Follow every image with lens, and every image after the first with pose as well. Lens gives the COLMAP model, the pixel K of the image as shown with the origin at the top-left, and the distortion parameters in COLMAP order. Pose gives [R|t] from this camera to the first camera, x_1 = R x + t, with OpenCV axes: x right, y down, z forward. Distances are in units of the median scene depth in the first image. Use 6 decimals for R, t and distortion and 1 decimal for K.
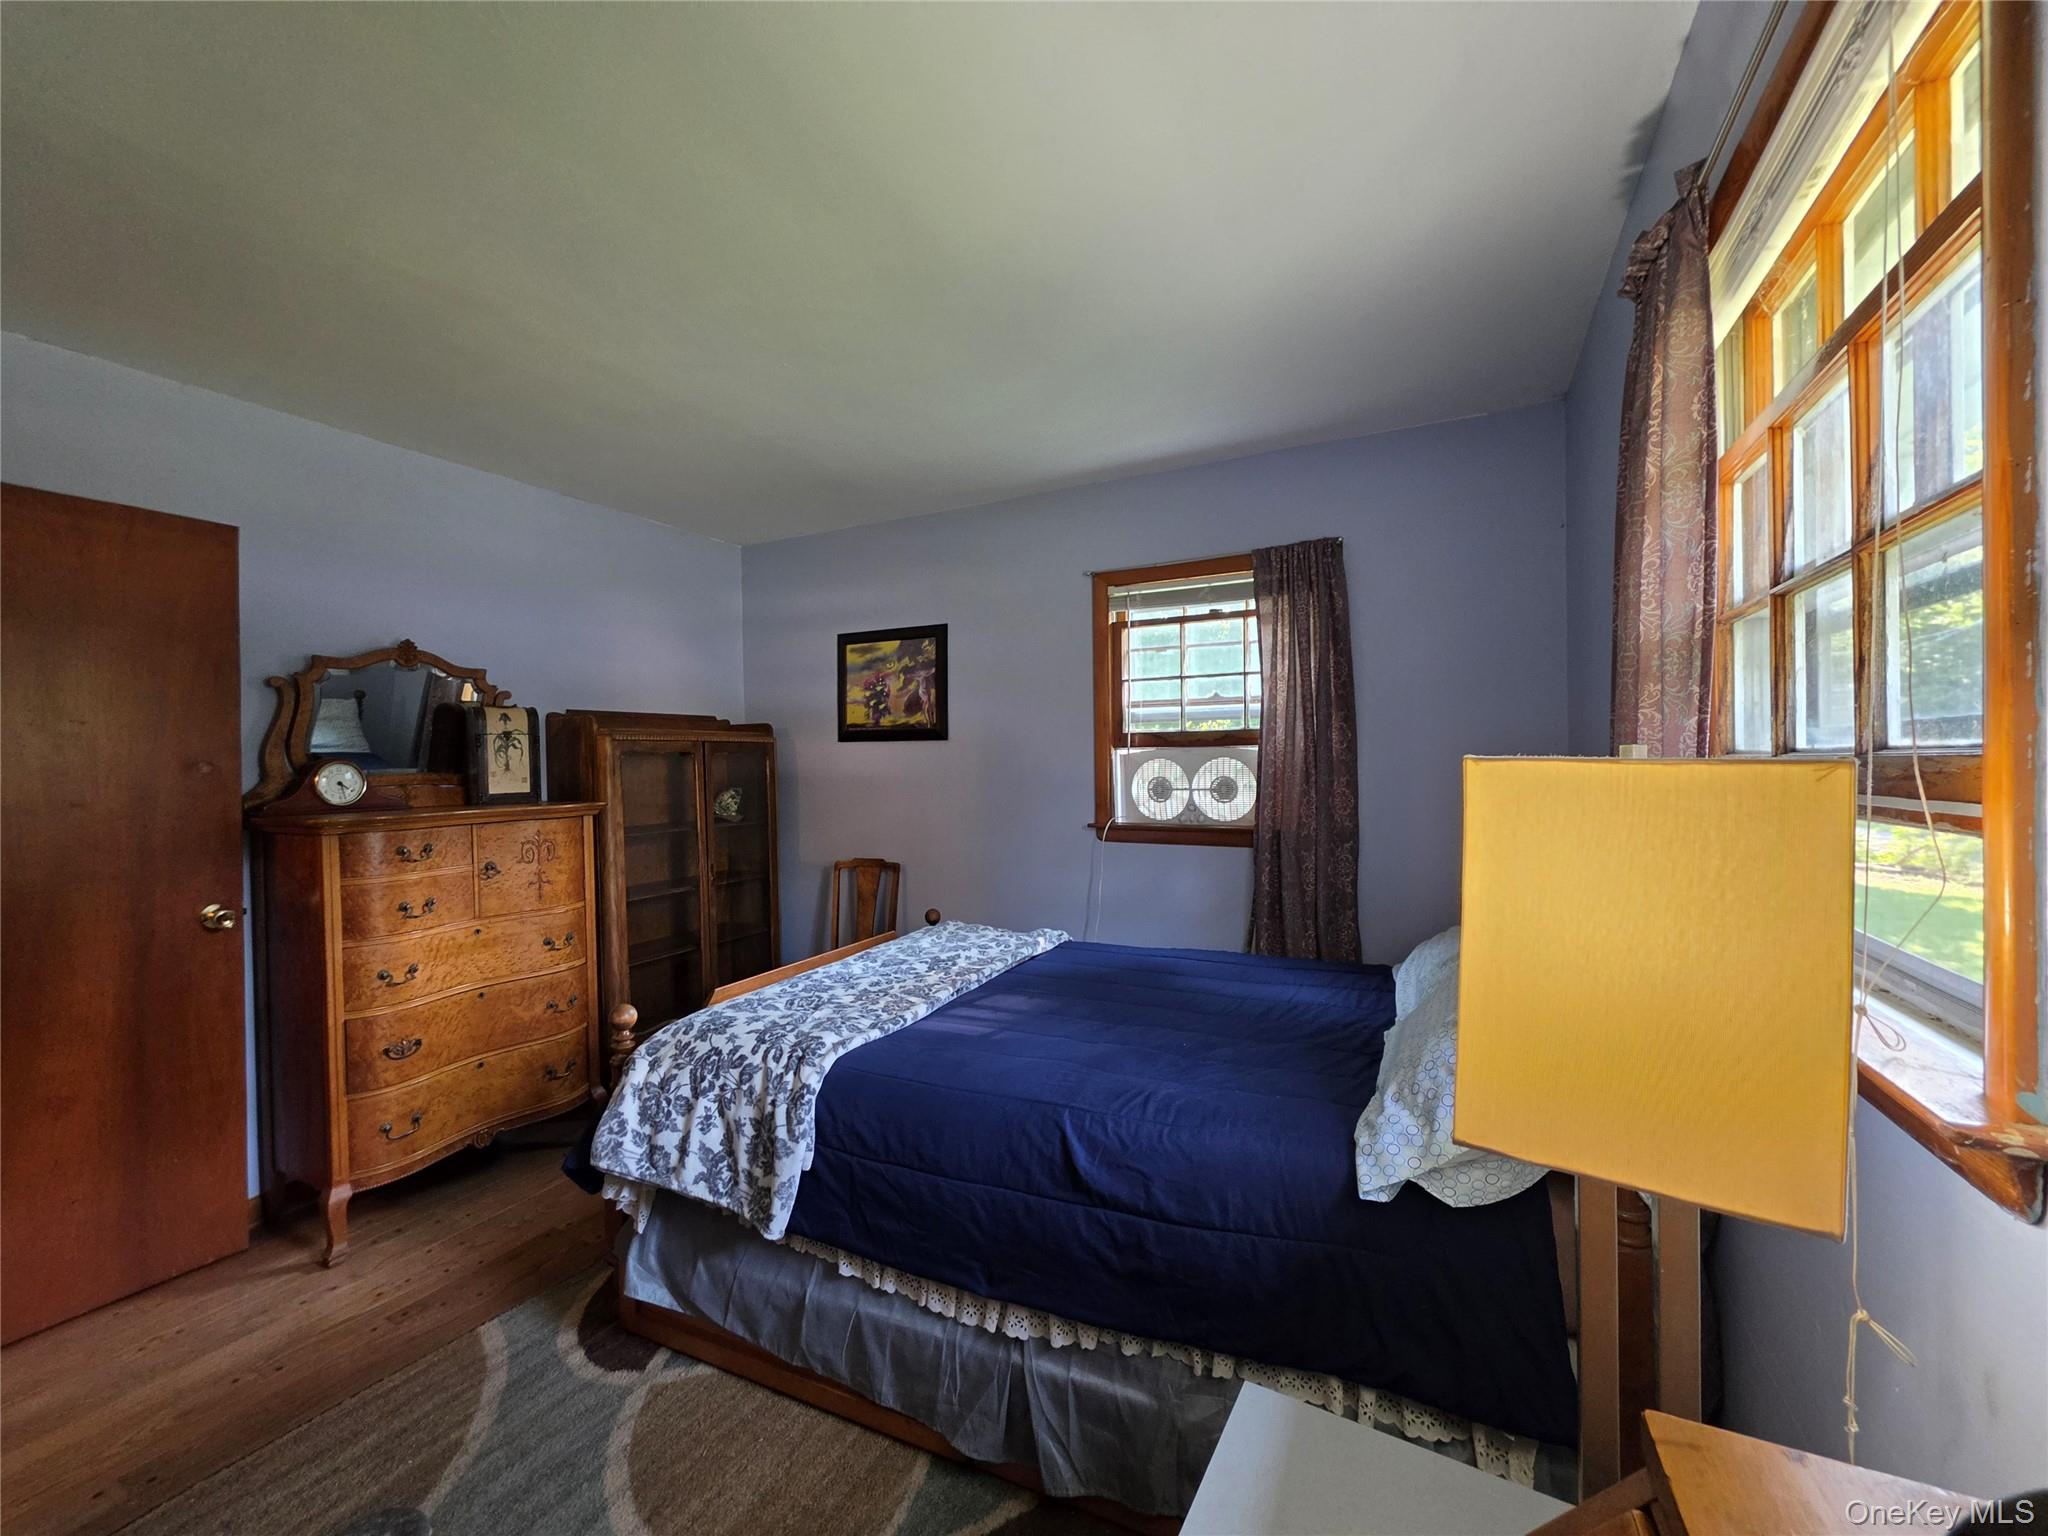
lens RADIAL K [[824.8, 0, 1024.0], [0, 824.8, 768.0], [0, 0, 1]] dist [-0.002099, 0.000675]
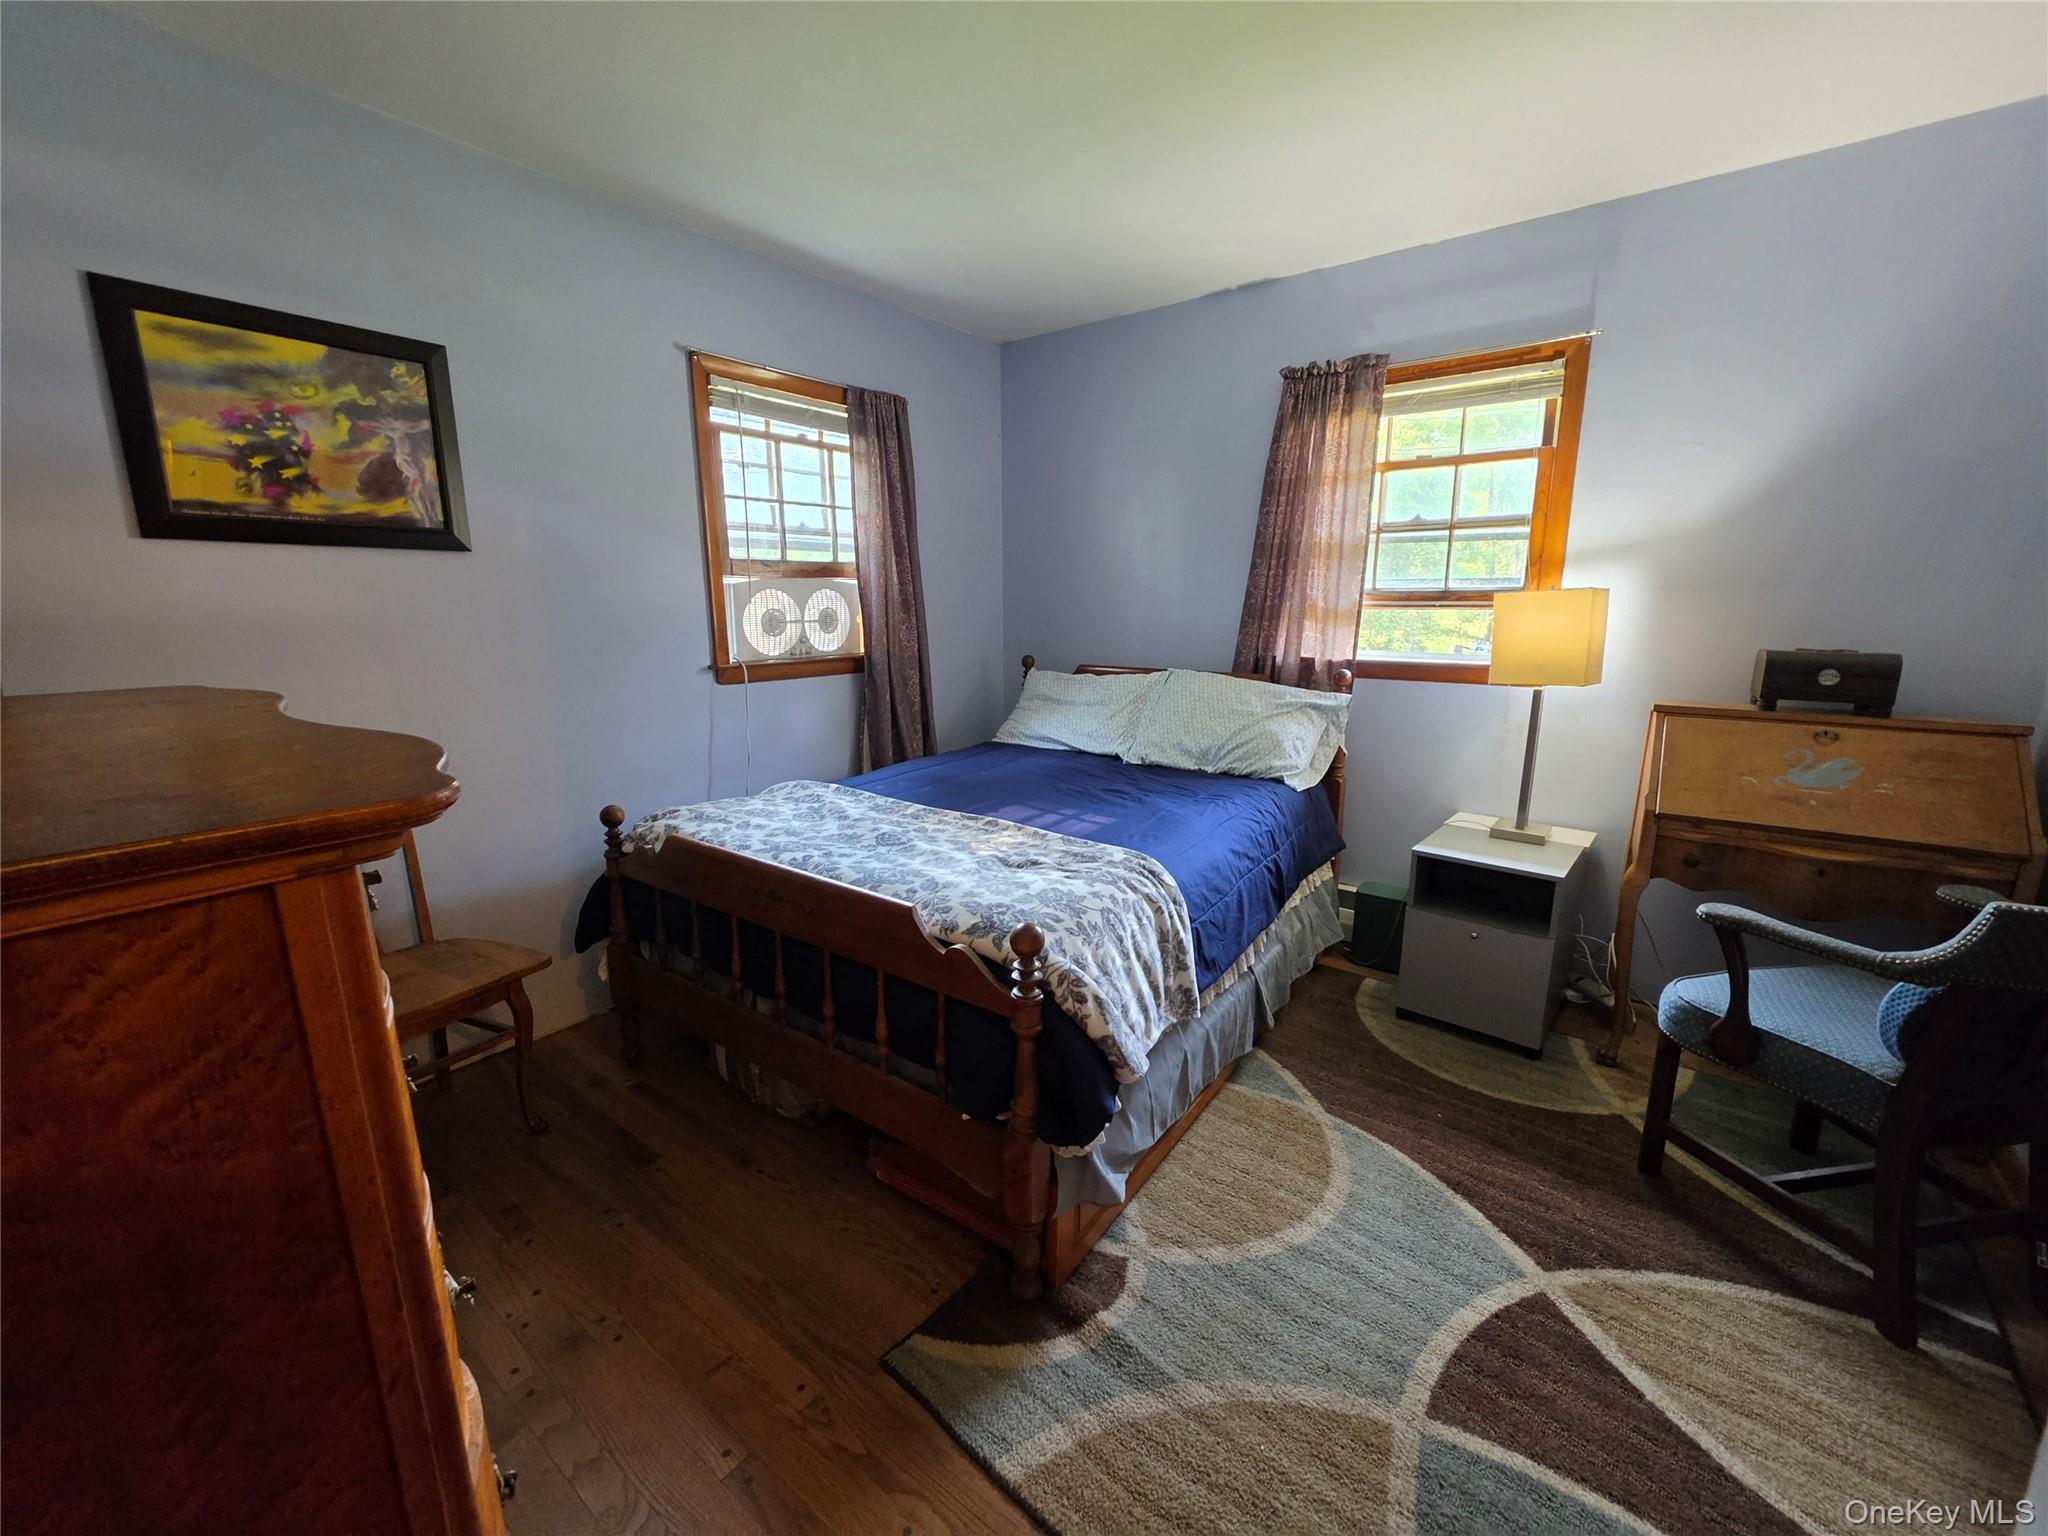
lens RADIAL K [[824.8, 0, 1024.0], [0, 824.8, 768.0], [0, 0, 1]] dist [-0.002099, 0.000675]
pose [[0.170728, -0.191356, 0.966558, -0.715689], [0.005360, 0.981126, 0.193294, 0.008085], [-0.985304, -0.027819, 0.168531, 0.545184]]
